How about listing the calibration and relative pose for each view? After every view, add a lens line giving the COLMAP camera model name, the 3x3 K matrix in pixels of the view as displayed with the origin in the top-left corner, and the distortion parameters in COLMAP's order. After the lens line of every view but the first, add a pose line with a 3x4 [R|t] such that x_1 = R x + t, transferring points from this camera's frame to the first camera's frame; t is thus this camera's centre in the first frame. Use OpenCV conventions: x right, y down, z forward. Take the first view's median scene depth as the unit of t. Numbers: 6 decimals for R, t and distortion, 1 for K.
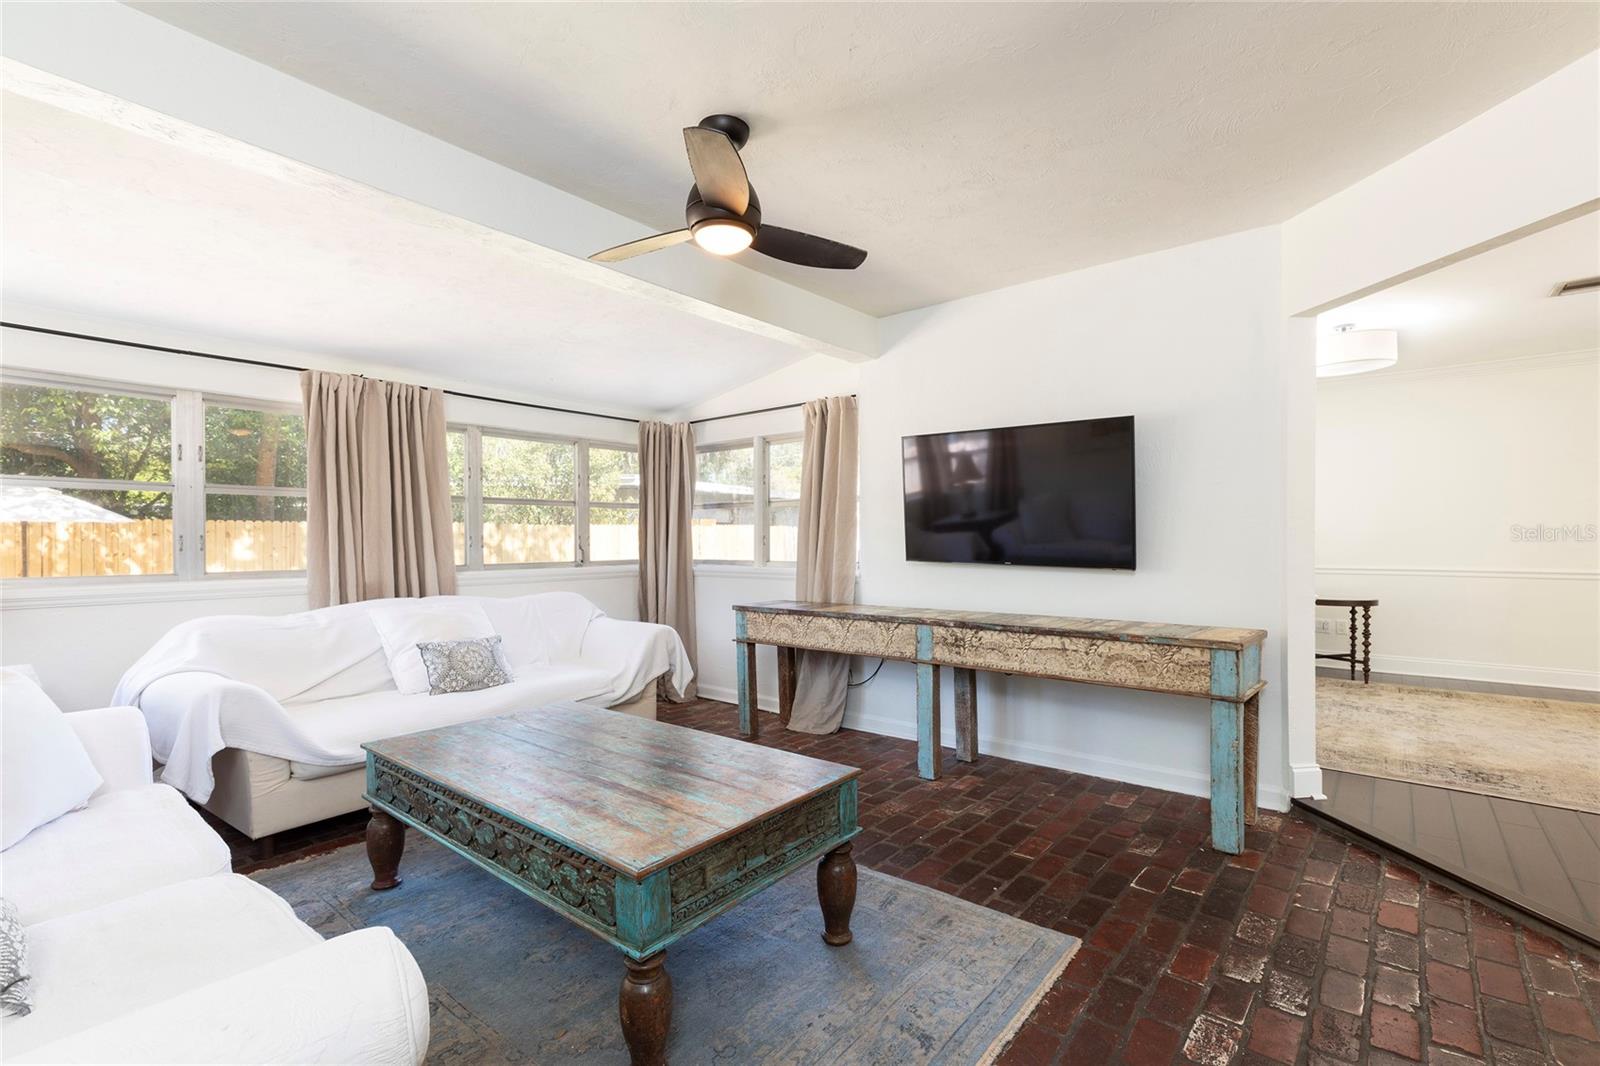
lens RADIAL K [[715.9, 0, 800.3], [0, 715.9, 539.7], [0, 0, 1]] dist [0.008793, -0.000218]
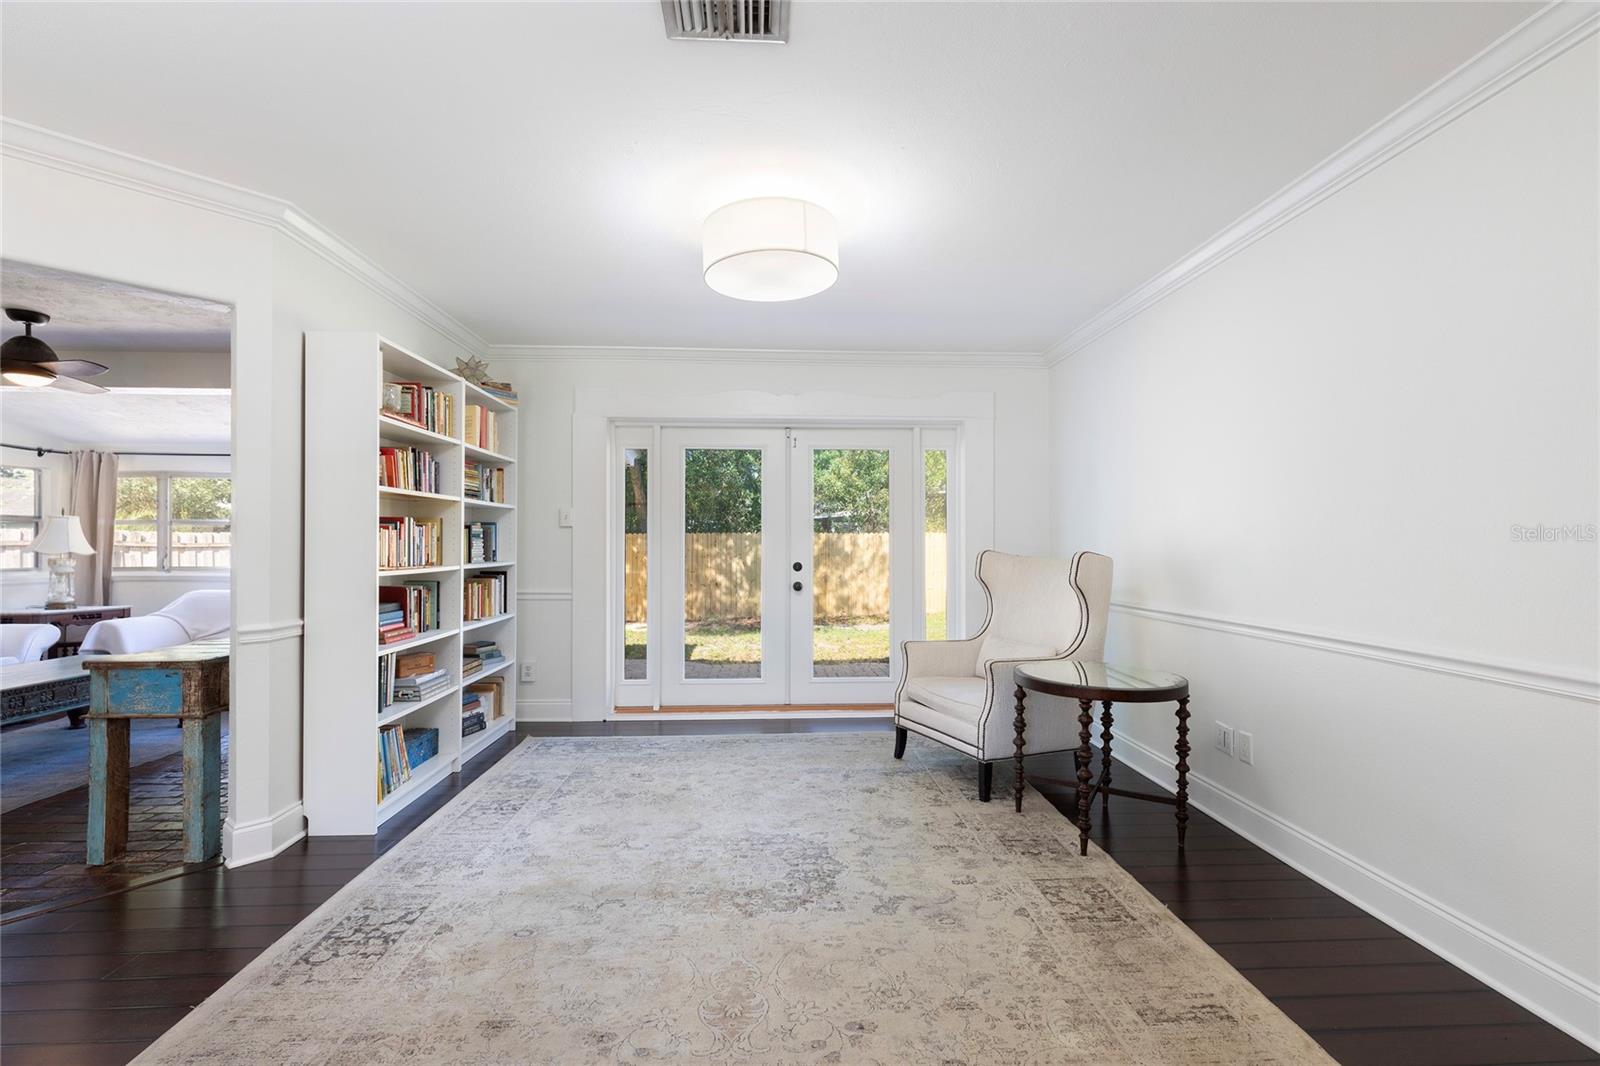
lens RADIAL K [[715.9, 0, 800.3], [0, 715.9, 539.7], [0, 0, 1]] dist [0.008793, -0.000218]
pose [[0.671239, 0.005063, -0.741224, 1.480210], [-0.006099, 0.999981, 0.001308, -0.036035], [0.741216, 0.003643, 0.671256, 0.752143]]
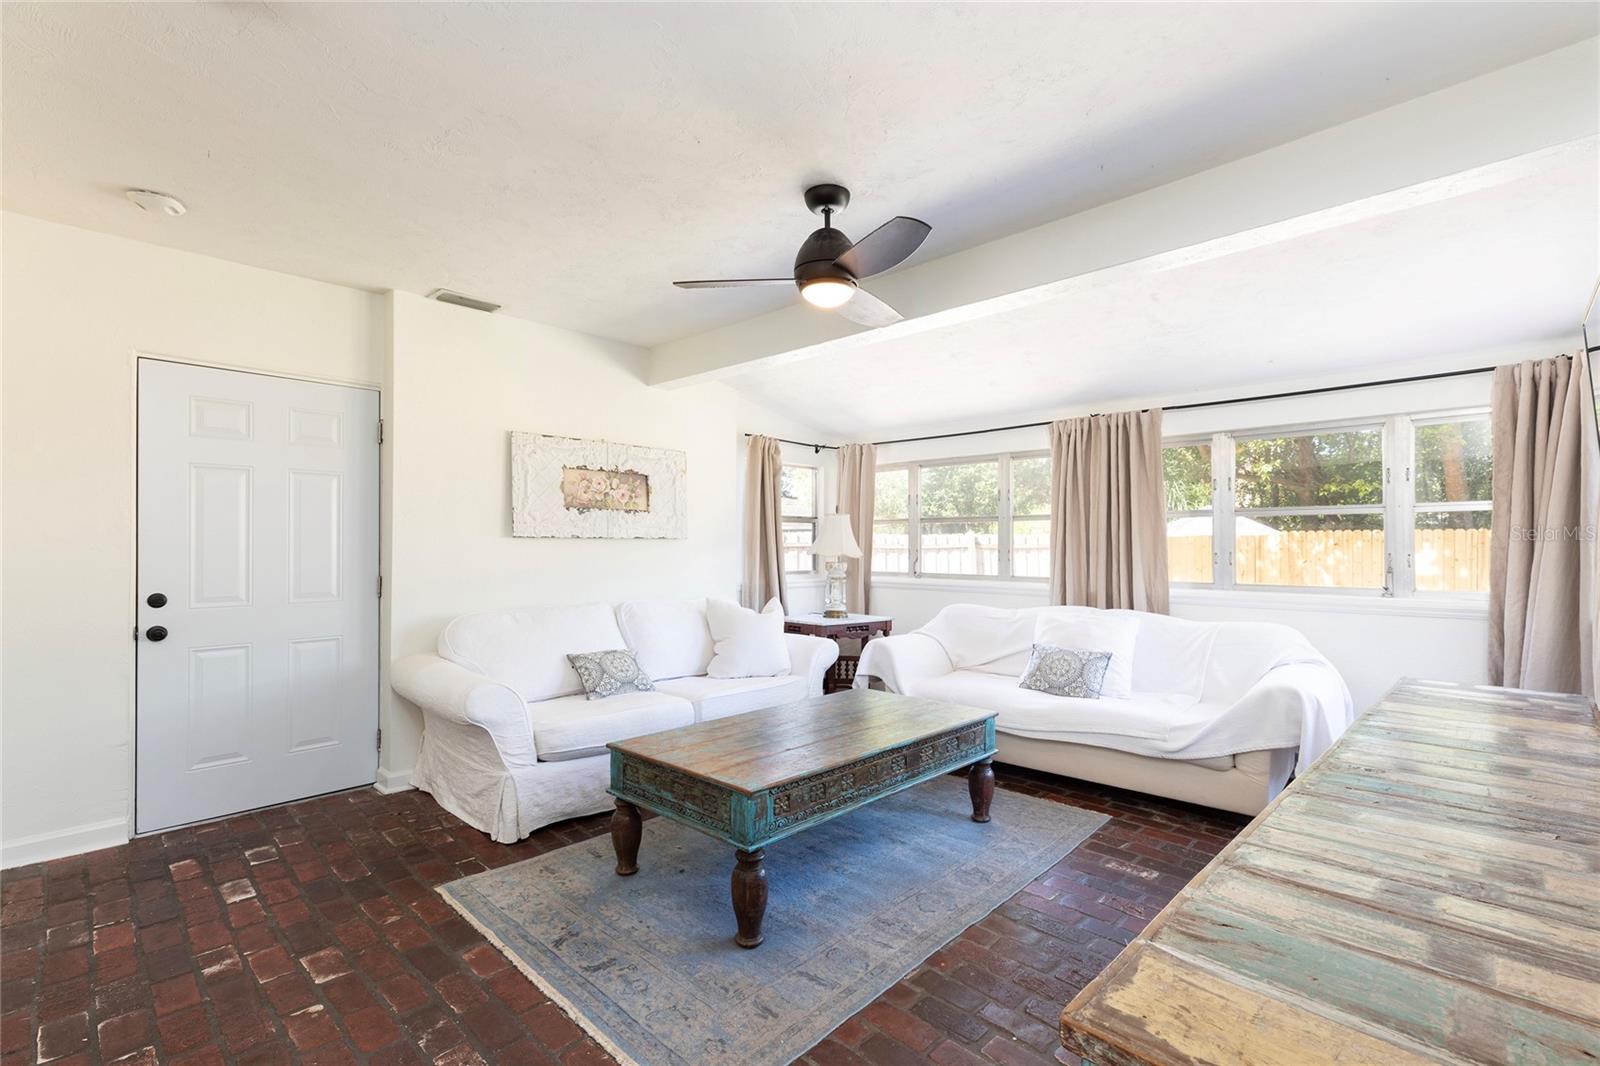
lens RADIAL K [[715.9, 0, 800.3], [0, 715.9, 539.7], [0, 0, 1]] dist [0.008793, -0.000218]
pose [[-0.073336, -0.002309, -0.997305, 0.626496], [-0.002613, 0.999994, -0.002124, -0.021871], [0.997304, 0.002450, -0.073342, 0.648979]]
